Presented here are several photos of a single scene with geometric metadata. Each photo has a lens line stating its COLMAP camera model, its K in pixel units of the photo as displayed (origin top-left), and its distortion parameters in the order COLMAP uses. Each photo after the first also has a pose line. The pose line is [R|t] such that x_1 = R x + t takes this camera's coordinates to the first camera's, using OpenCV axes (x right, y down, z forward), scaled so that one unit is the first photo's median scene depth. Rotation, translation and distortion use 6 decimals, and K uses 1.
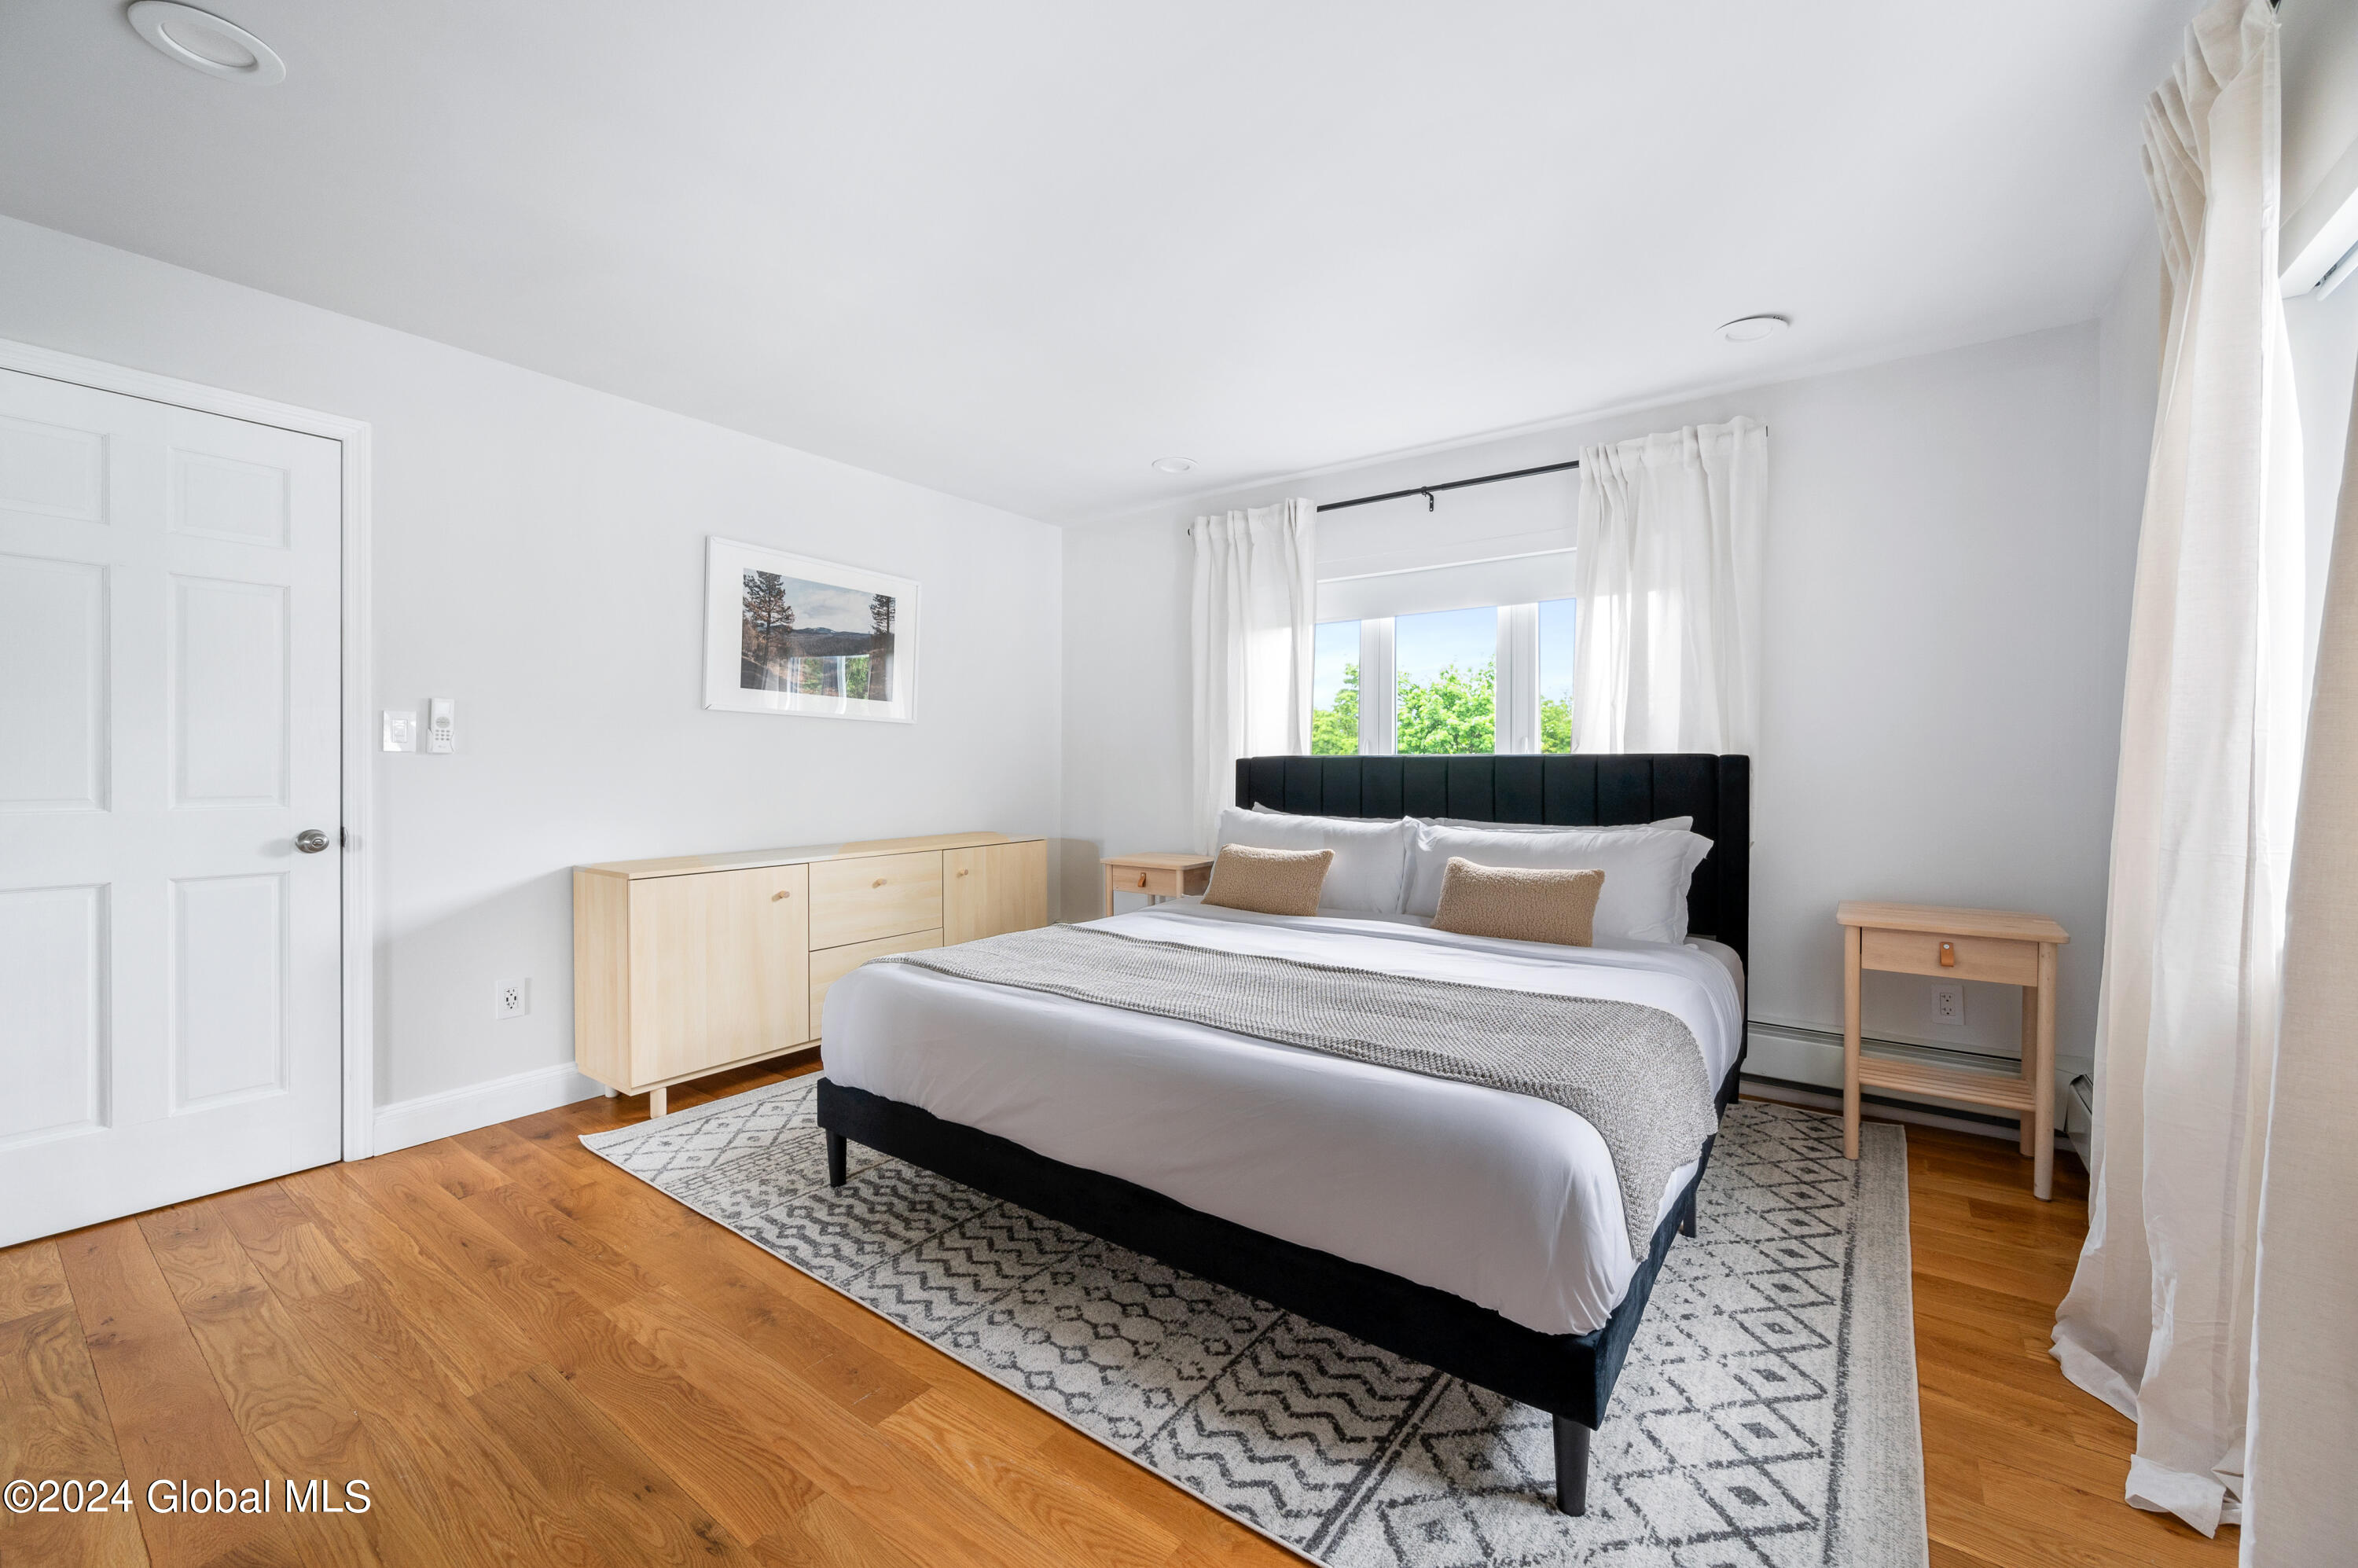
lens RADIAL K [[938.6, 0, 1174.5], [0, 938.6, 772.1], [0, 0, 1]] dist [0.002966, -0.000021]
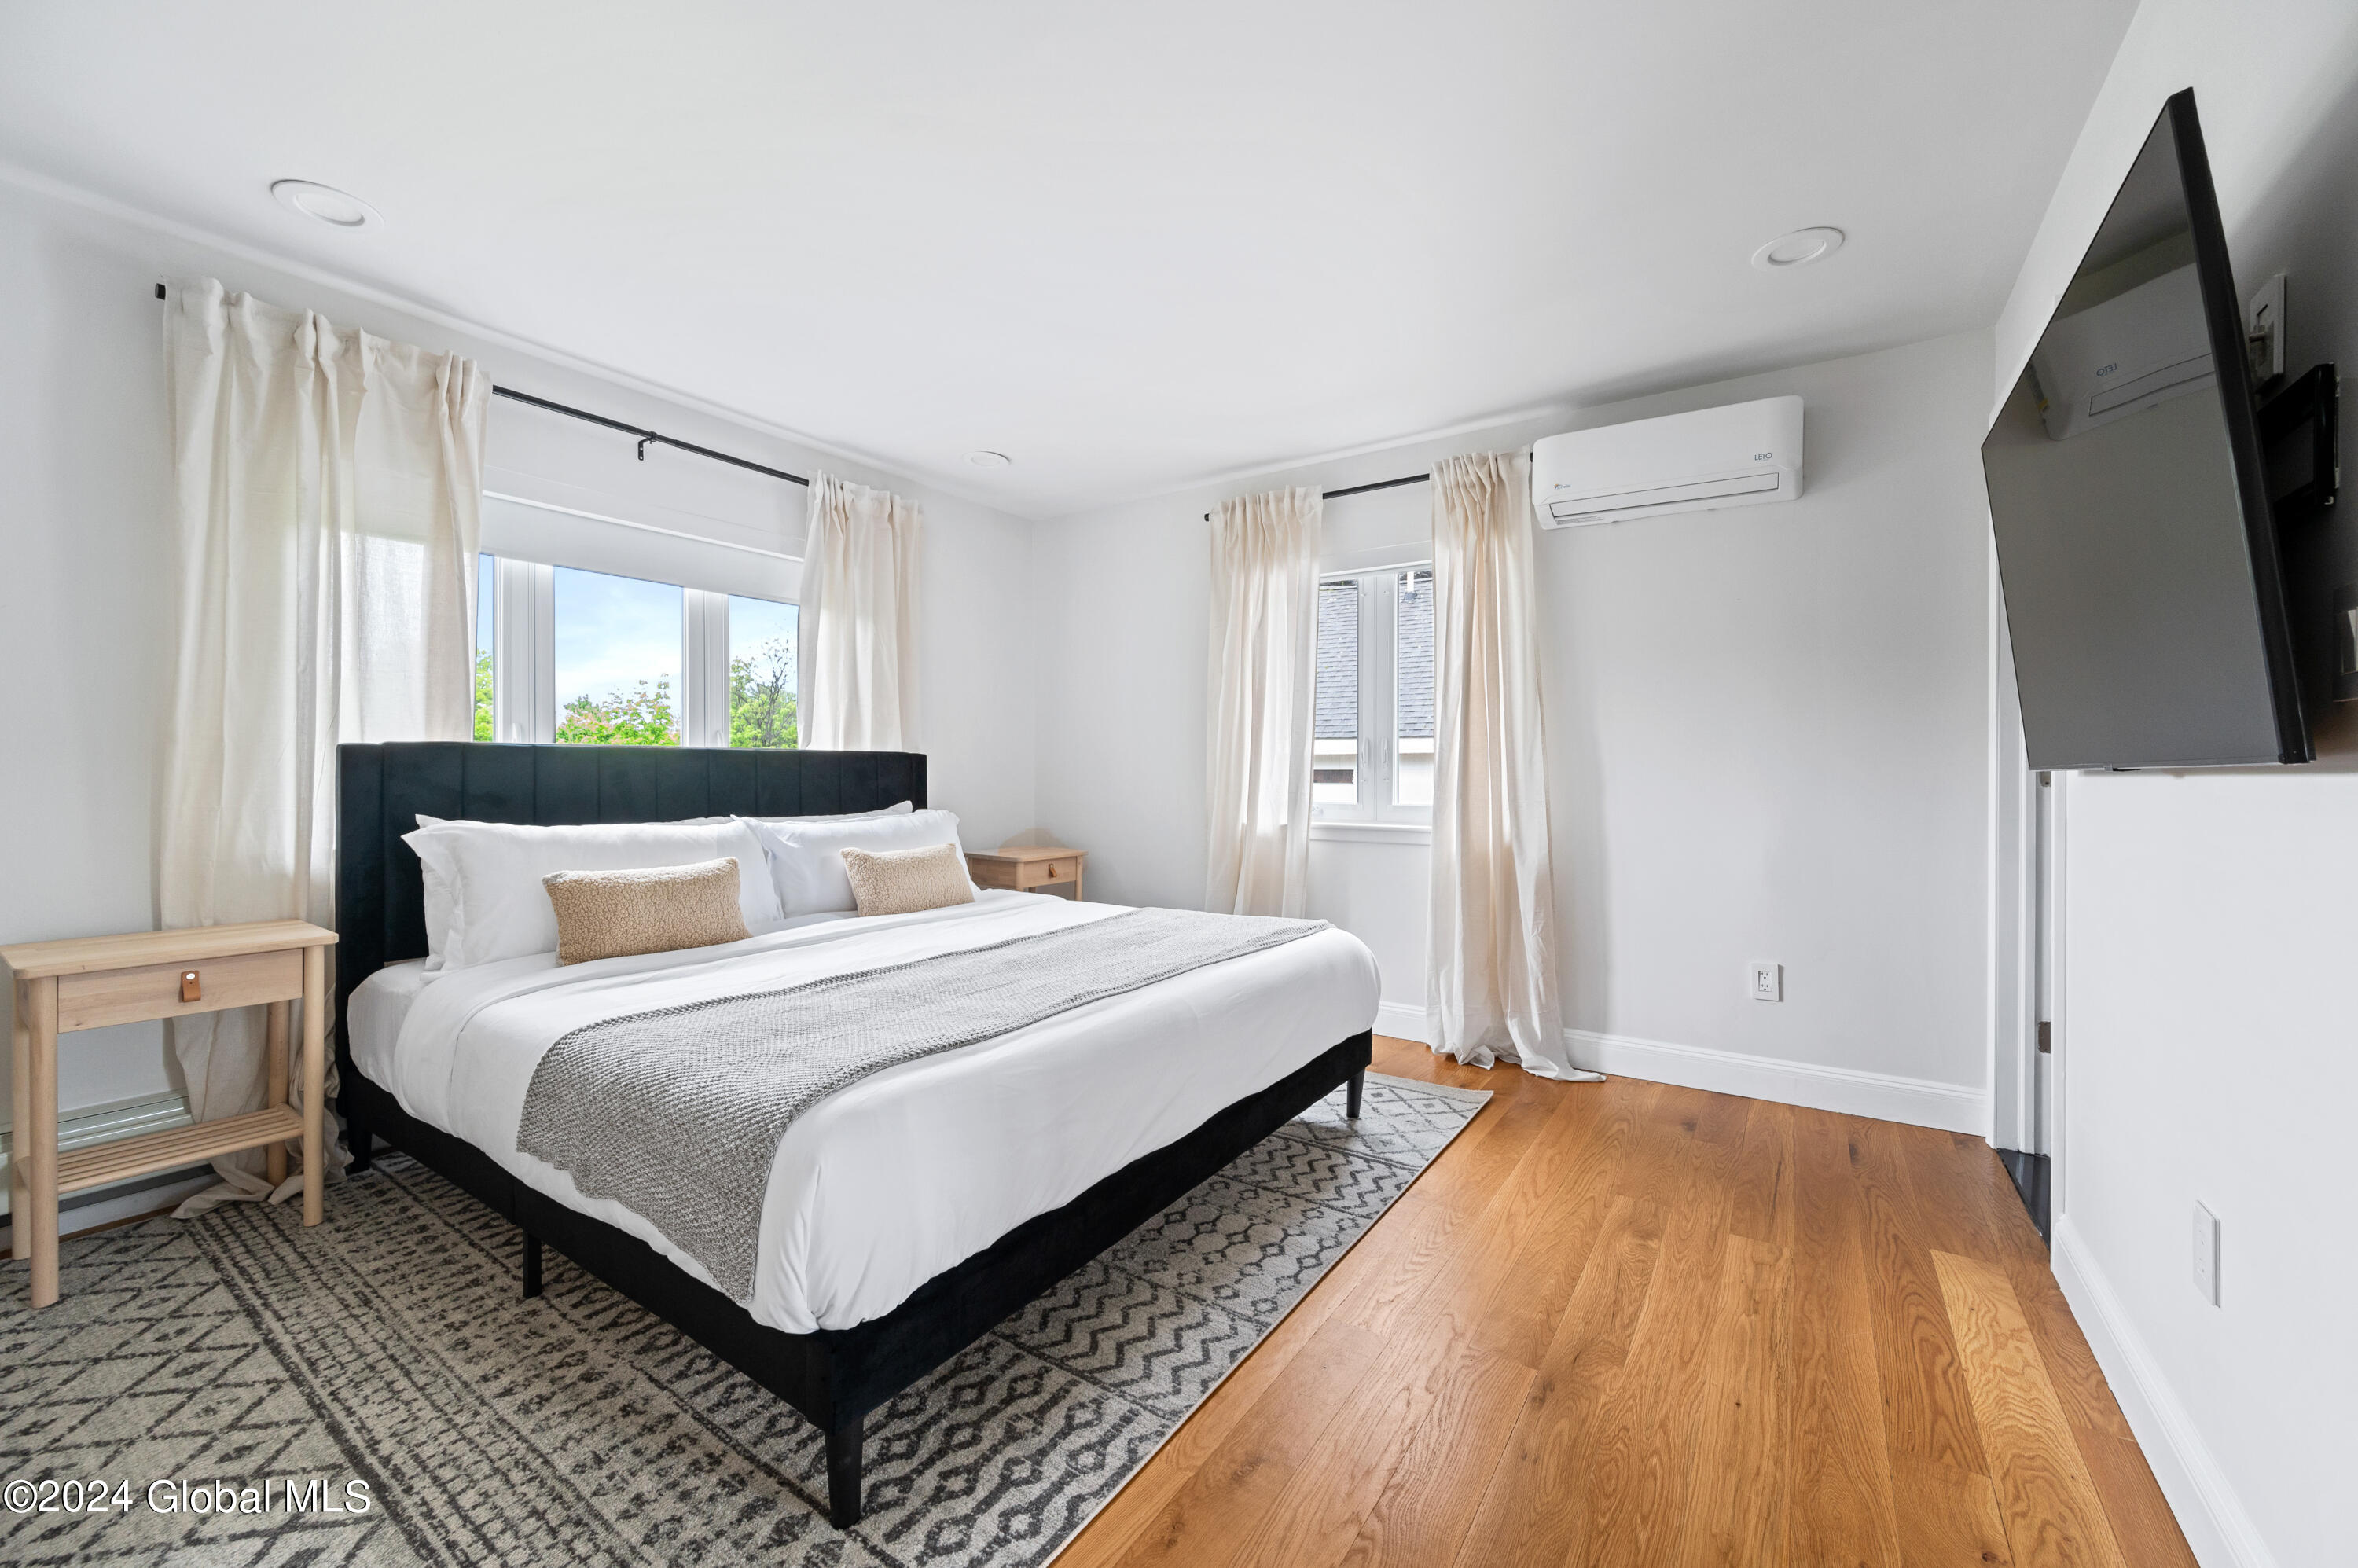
lens RADIAL K [[938.6, 0, 1198.9], [0, 938.6, 782.7], [0, 0, 1]] dist [0.002966, -0.000021]
pose [[-0.071468, -0.009763, 0.997395, -0.995104], [0.009292, 0.999902, 0.010454, 0.015313], [-0.997400, 0.010015, -0.071370, 0.915830]]
